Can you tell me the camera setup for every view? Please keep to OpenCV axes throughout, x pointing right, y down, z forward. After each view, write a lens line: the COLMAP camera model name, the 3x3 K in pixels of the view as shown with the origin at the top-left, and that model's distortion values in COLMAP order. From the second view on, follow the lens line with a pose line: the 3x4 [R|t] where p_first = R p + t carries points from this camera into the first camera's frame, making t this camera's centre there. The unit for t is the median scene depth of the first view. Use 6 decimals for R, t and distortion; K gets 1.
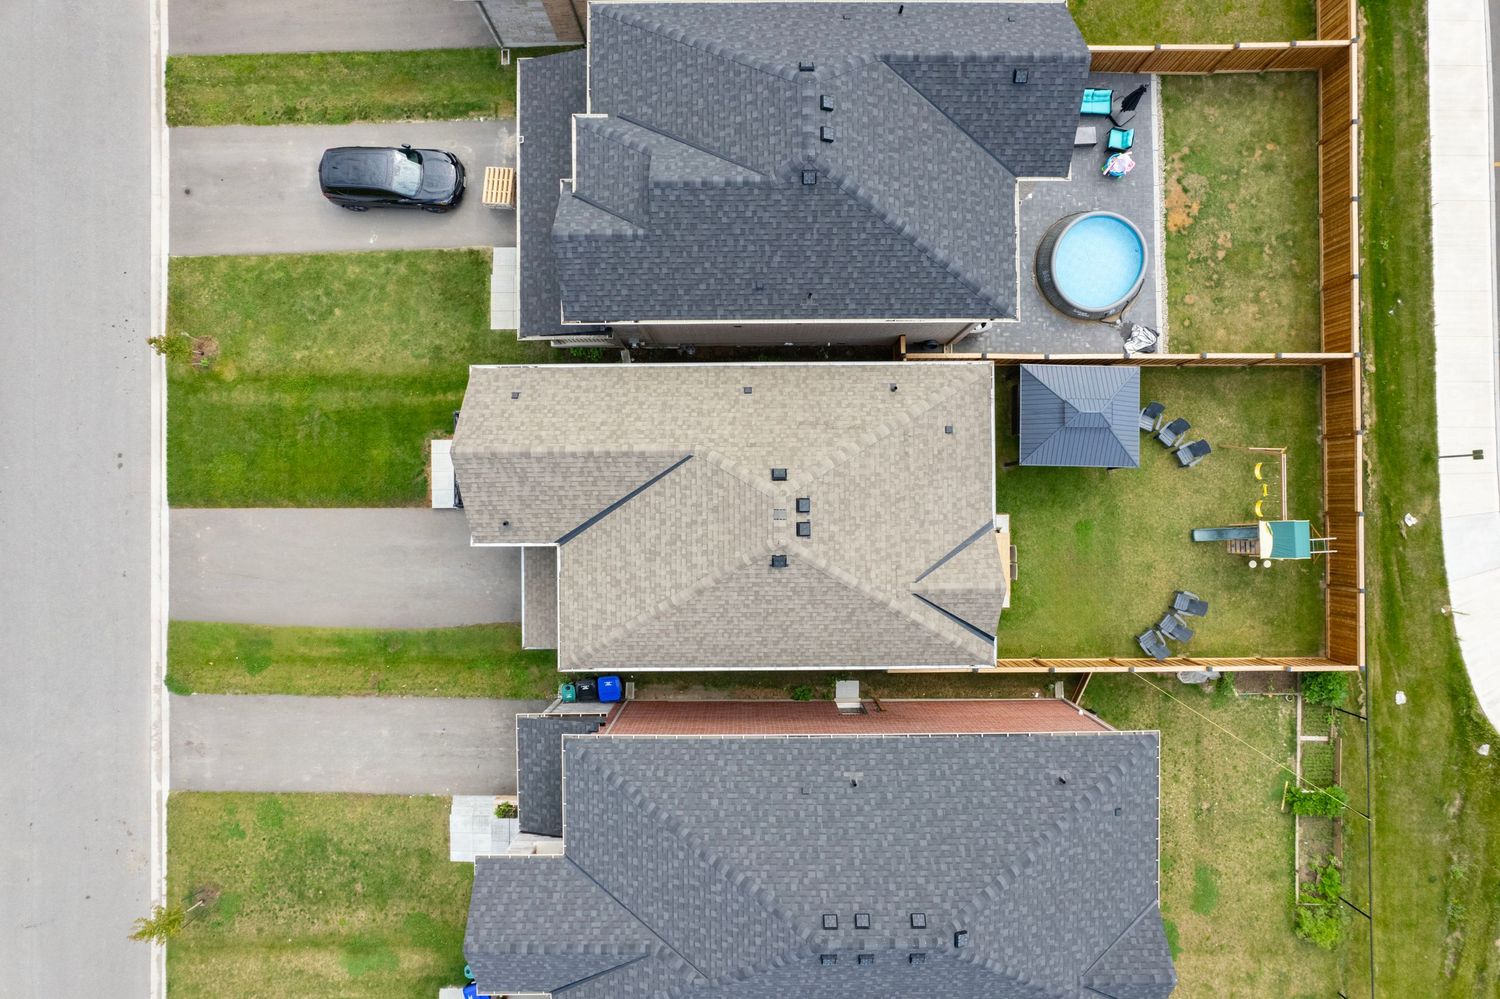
lens RADIAL K [[958.8, 0, 756.2], [0, 958.8, 500.3], [0, 0, 1]] dist [-0.077493, 0.067208]
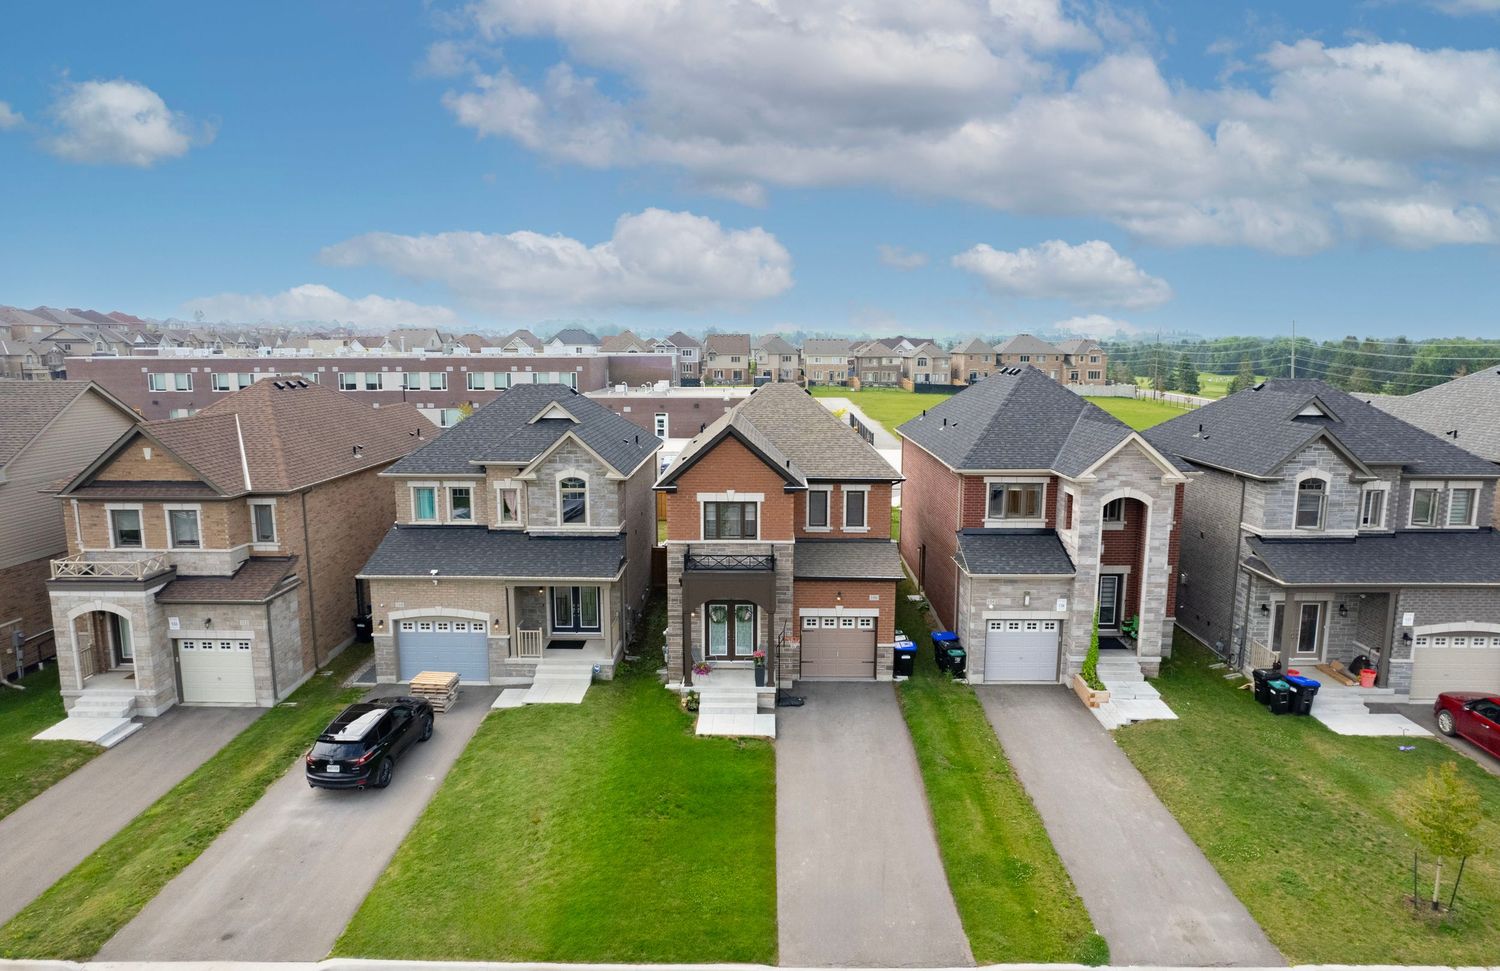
lens RADIAL K [[960.7, 0, 755.0], [0, 960.7, 497.1], [0, 0, 1]] dist [-0.073577, 0.056883]
pose [[0.017643, -0.160526, 0.986874, -1.159865], [0.999835, 0.007171, -0.016708, 0.002797], [-0.004395, 0.987006, 0.160626, 0.658960]]
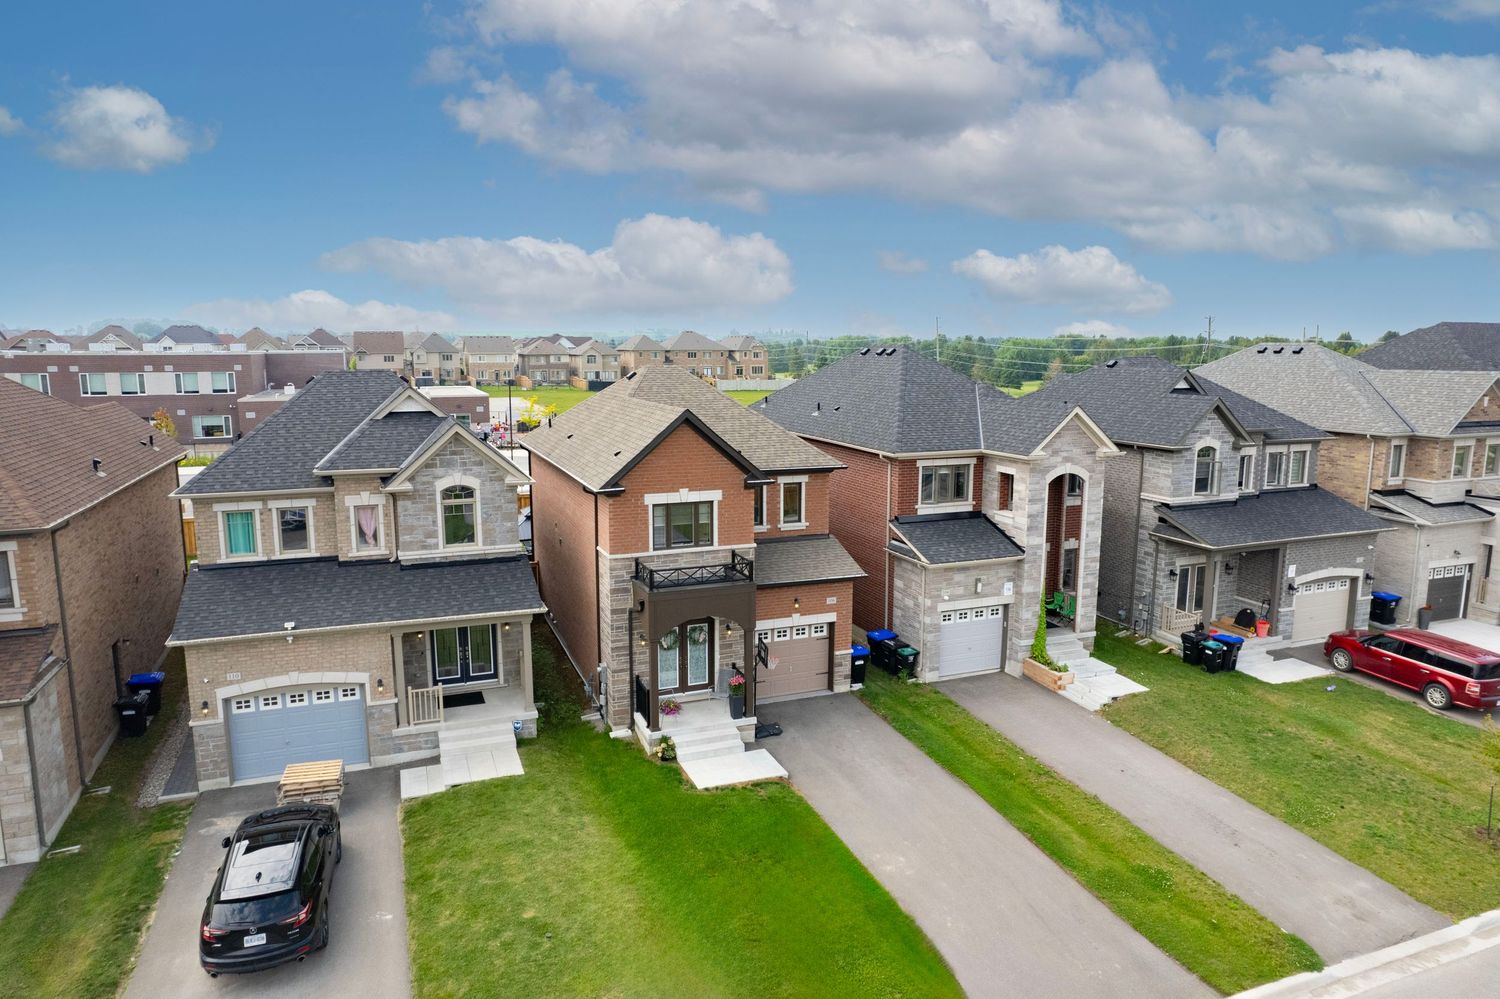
lens RADIAL K [[958.8, 0, 756.2], [0, 958.8, 500.3], [0, 0, 1]] dist [-0.077493, 0.067208]
pose [[-0.364718, -0.151684, 0.918680, -0.969330], [0.931103, -0.053848, 0.360759, -0.264831], [-0.005252, 0.986961, 0.160873, 0.687157]]
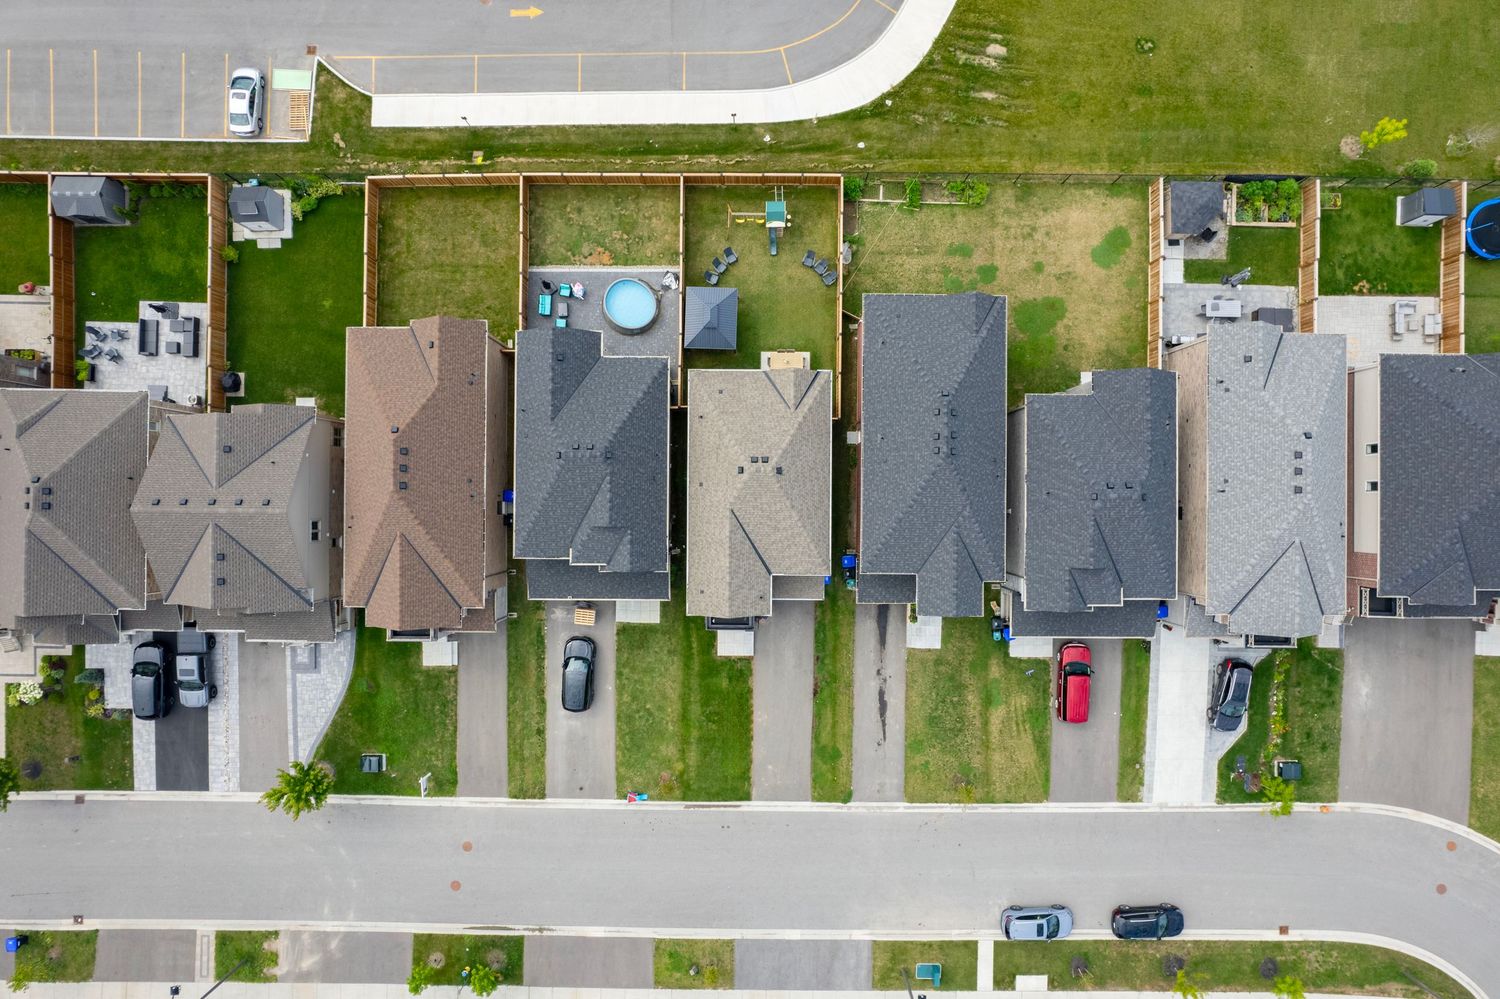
lens RADIAL K [[958.8, 0, 756.2], [0, 958.8, 500.3], [0, 0, 1]] dist [-0.077493, 0.067208]
pose [[0.014050, -0.999889, 0.005036, -0.041924], [0.999891, 0.014072, 0.004388, 0.000651], [-0.004458, 0.004973, 0.999978, -0.908298]]
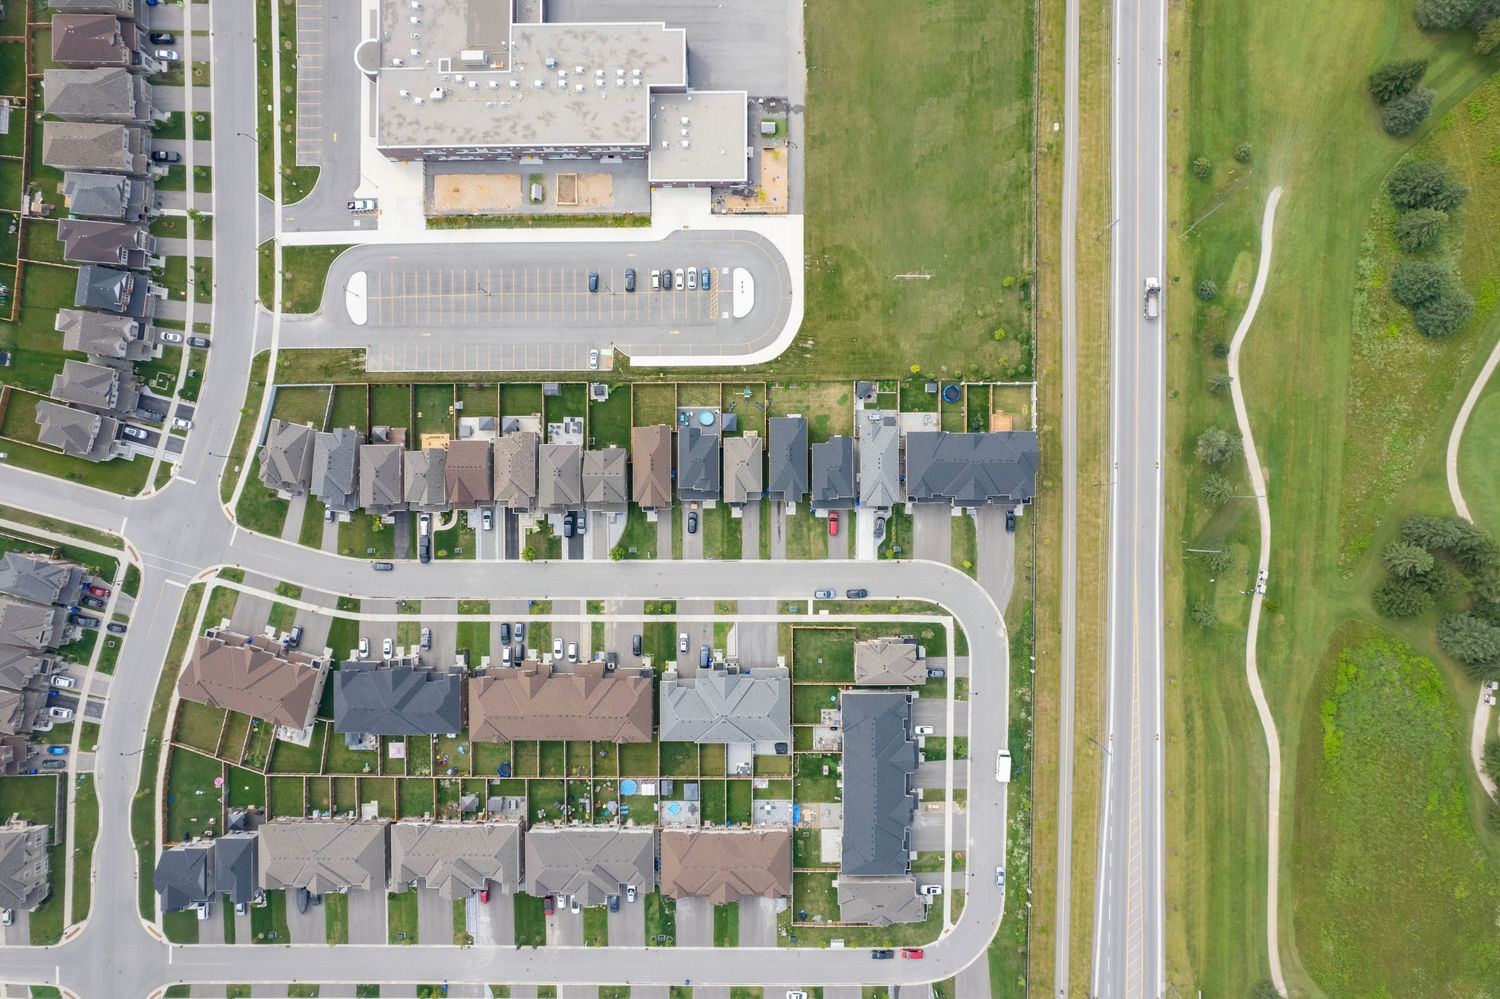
lens RADIAL K [[958.8, 0, 756.2], [0, 958.8, 500.3], [0, 0, 1]] dist [-0.077493, 0.067208]
pose [[0.004380, -0.999980, 0.004578, -0.255675], [0.999990, 0.004383, 0.000707, 0.101318], [-0.000727, 0.004575, 0.999989, -5.732874]]
